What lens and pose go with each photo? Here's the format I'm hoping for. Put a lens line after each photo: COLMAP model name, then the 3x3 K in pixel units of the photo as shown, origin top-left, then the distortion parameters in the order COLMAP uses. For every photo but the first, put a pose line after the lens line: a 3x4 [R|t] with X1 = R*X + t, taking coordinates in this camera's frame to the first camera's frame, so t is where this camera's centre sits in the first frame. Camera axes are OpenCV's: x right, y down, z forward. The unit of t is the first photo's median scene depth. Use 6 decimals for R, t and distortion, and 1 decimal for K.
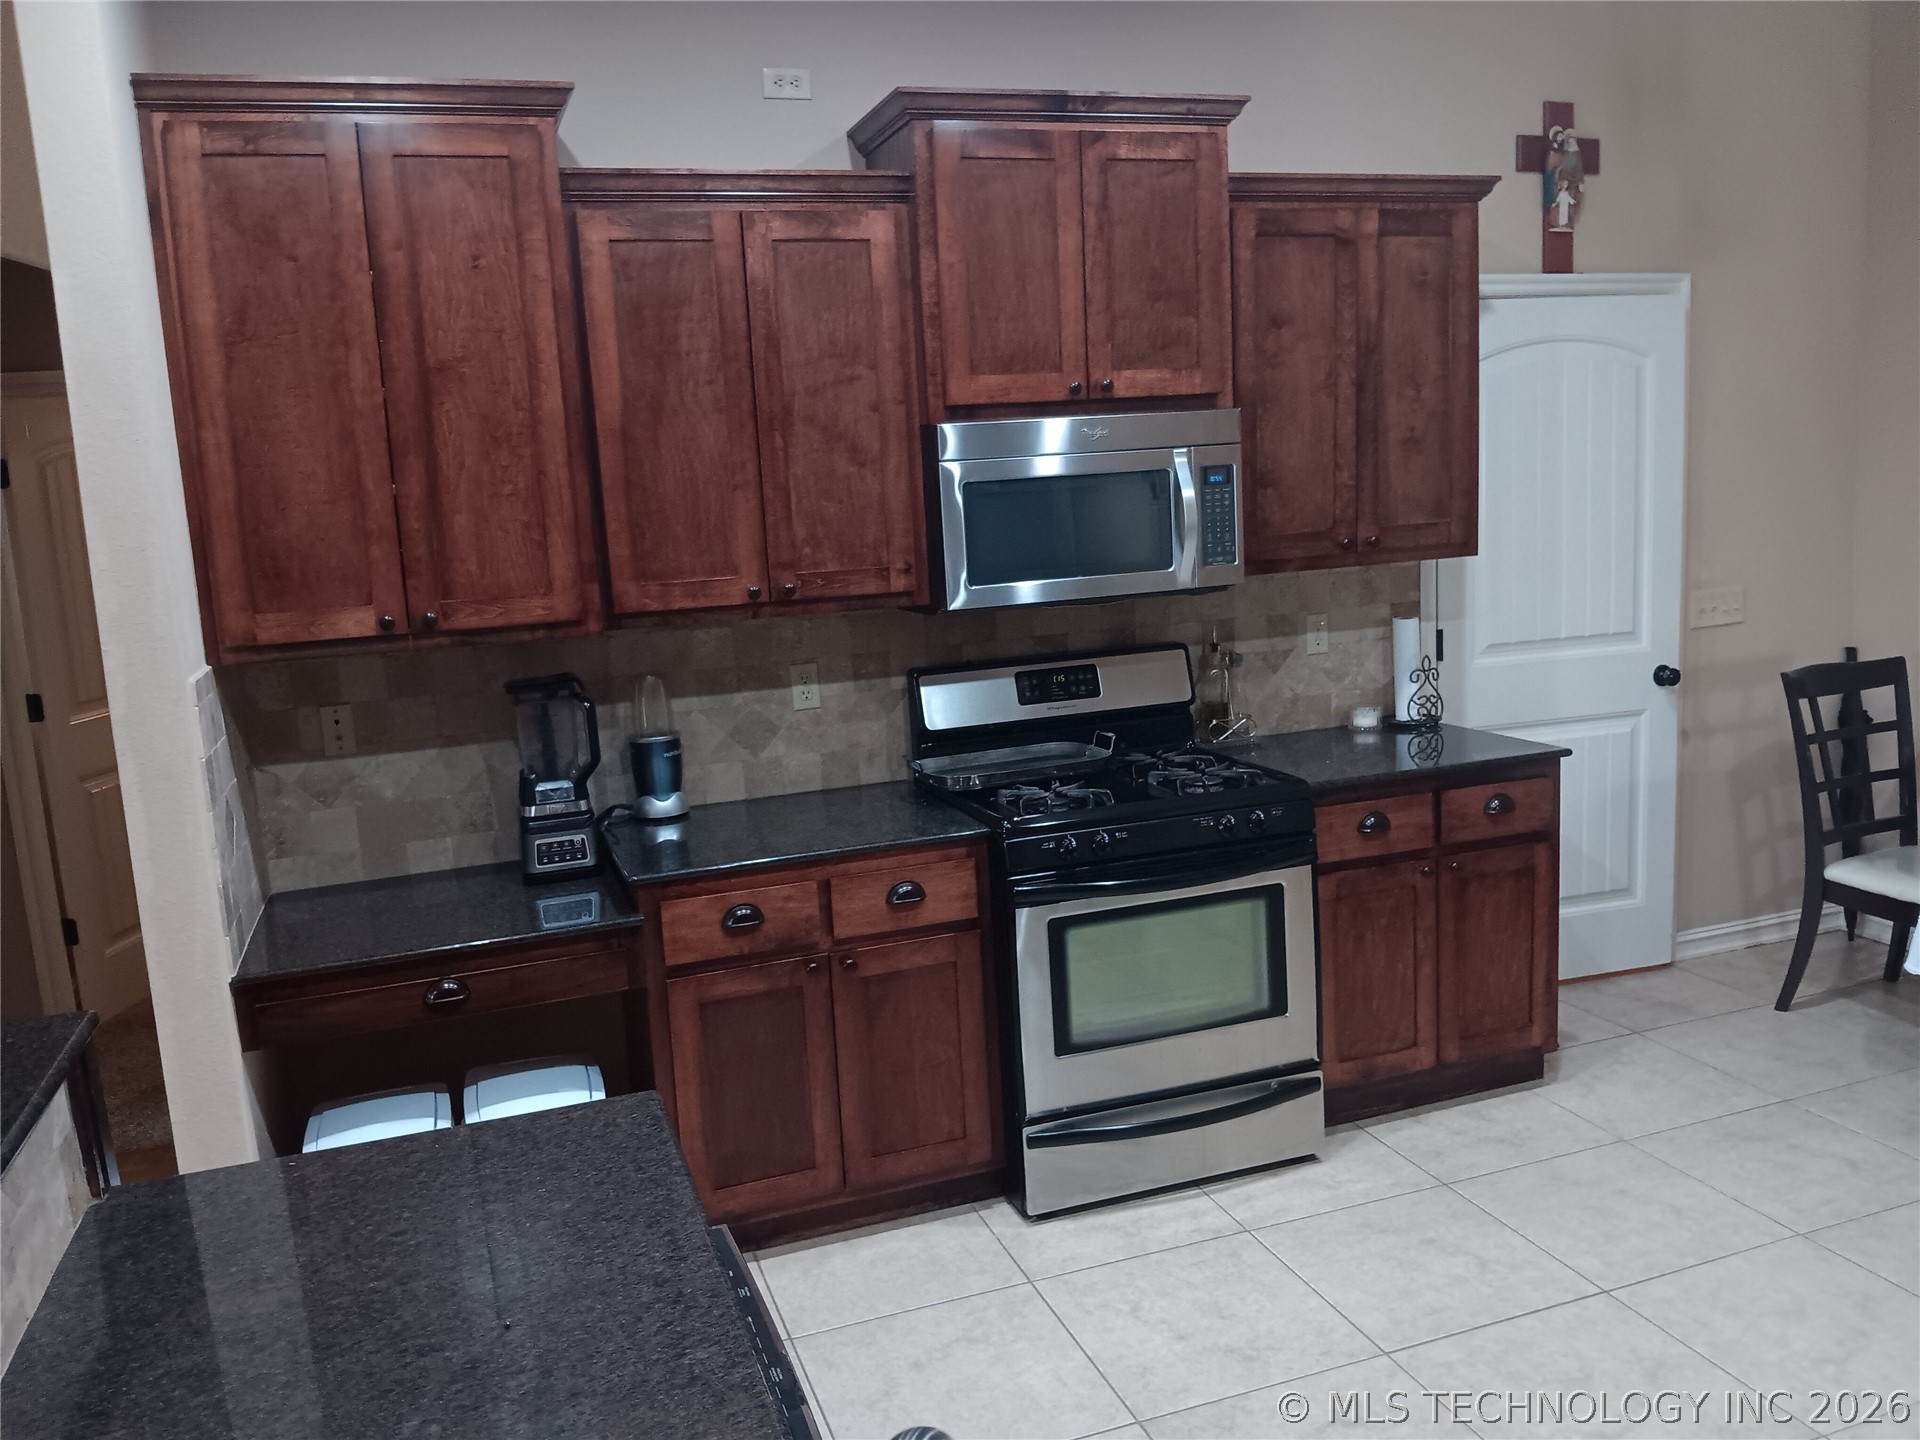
lens RADIAL K [[1491.8, 0, 921.0], [0, 1491.8, 732.4], [0, 0, 1]] dist [0.107367, -0.258514]
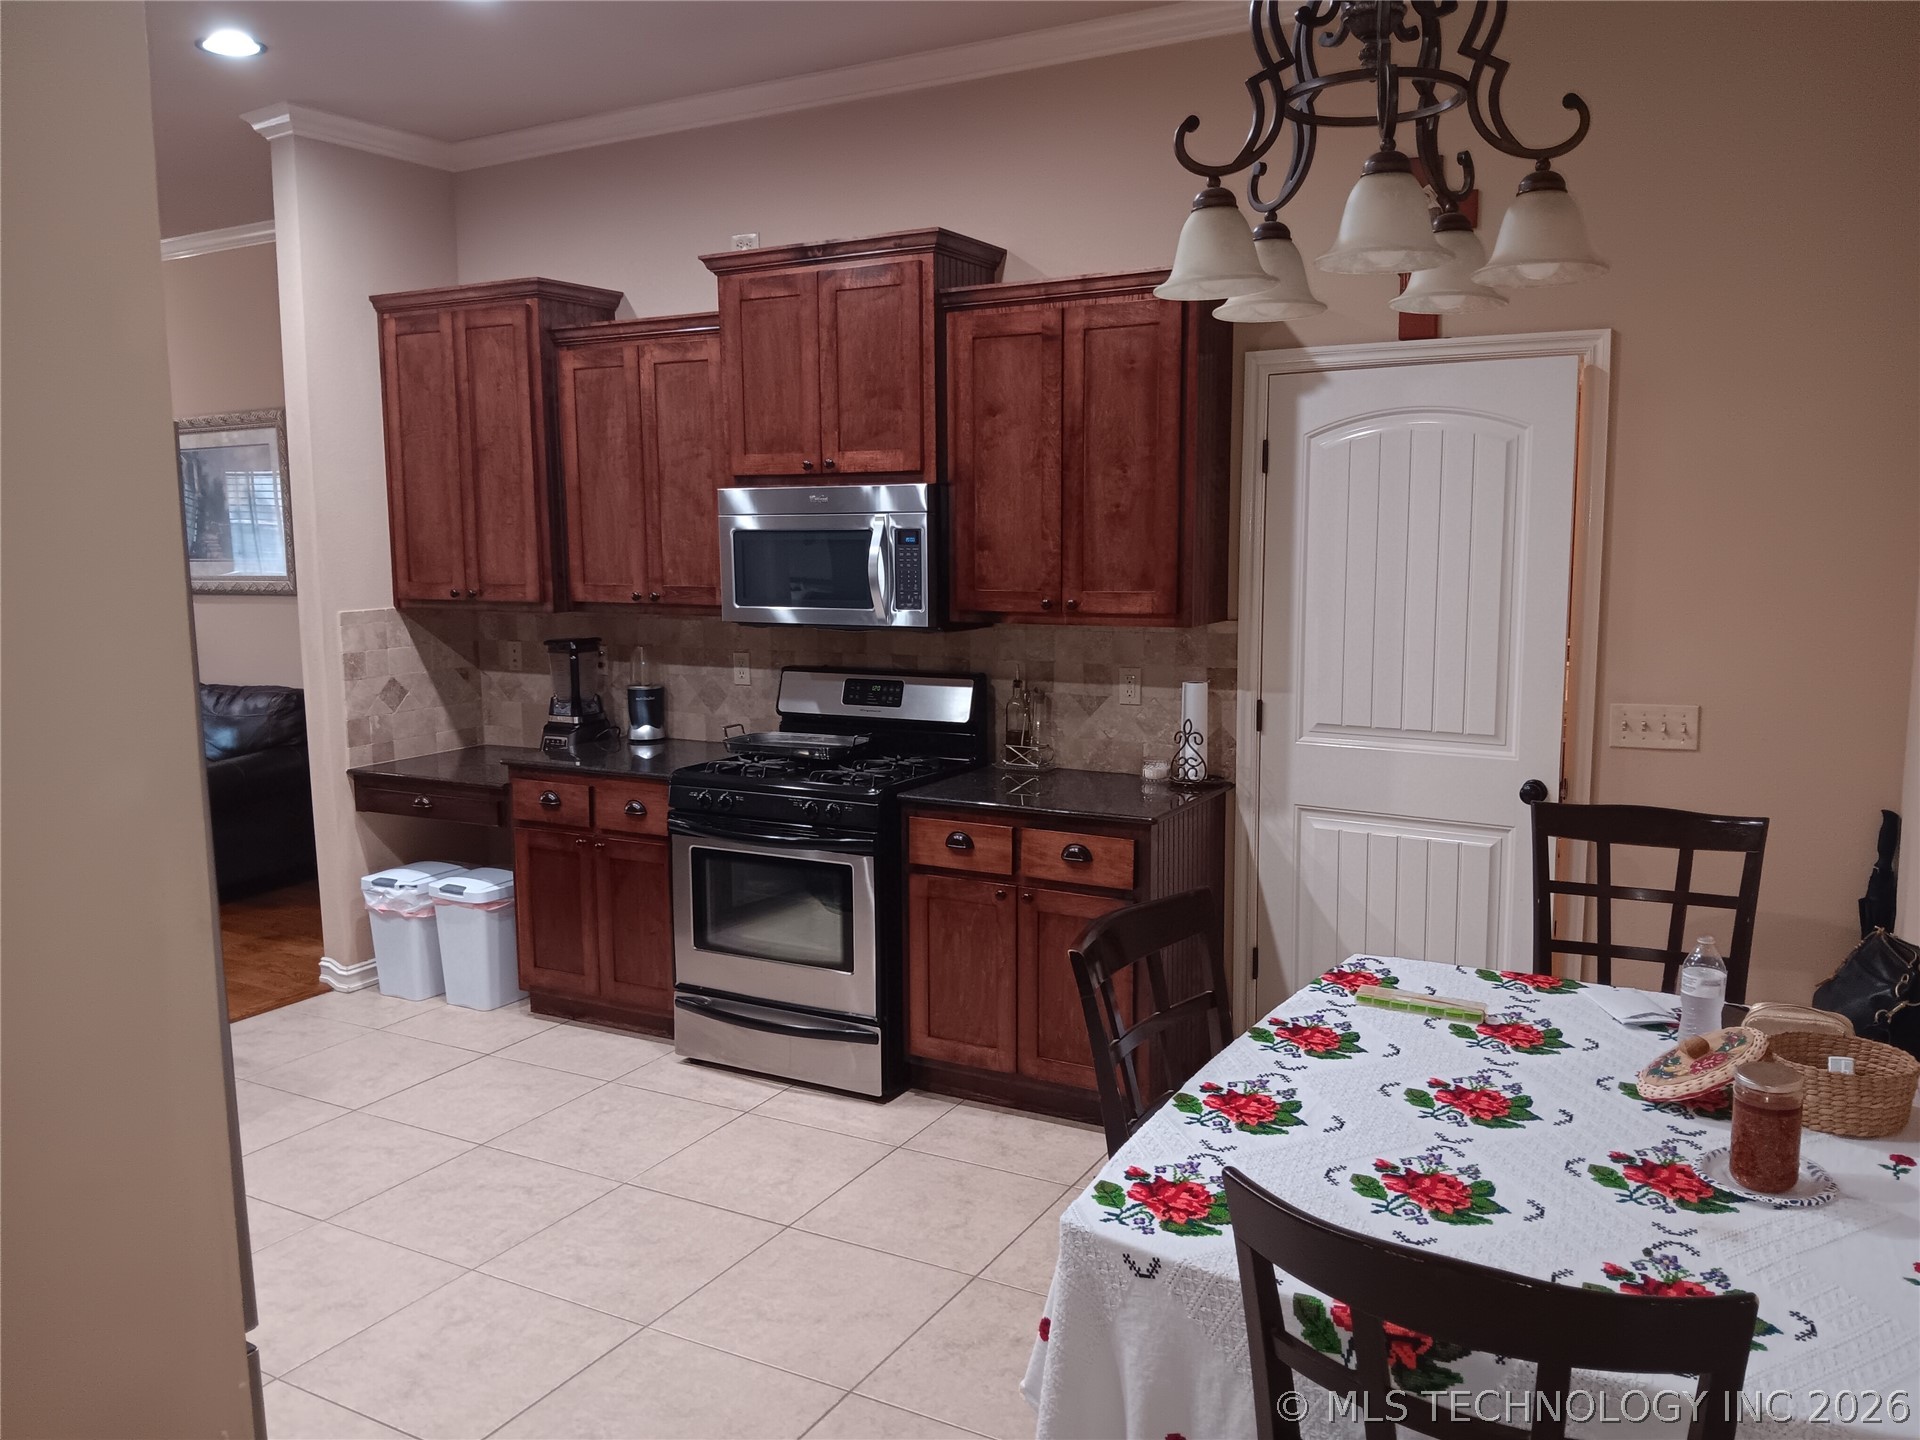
lens RADIAL K [[1467.2, 0, 949.4], [0, 1467.2, 731.5], [0, 0, 1]] dist [0.121408, -0.247434]
pose [[0.670110, 0.153741, -0.726165, 1.142094], [-0.150096, 0.986170, 0.070279, -0.105841], [0.726928, 0.061900, 0.683919, 0.212711]]
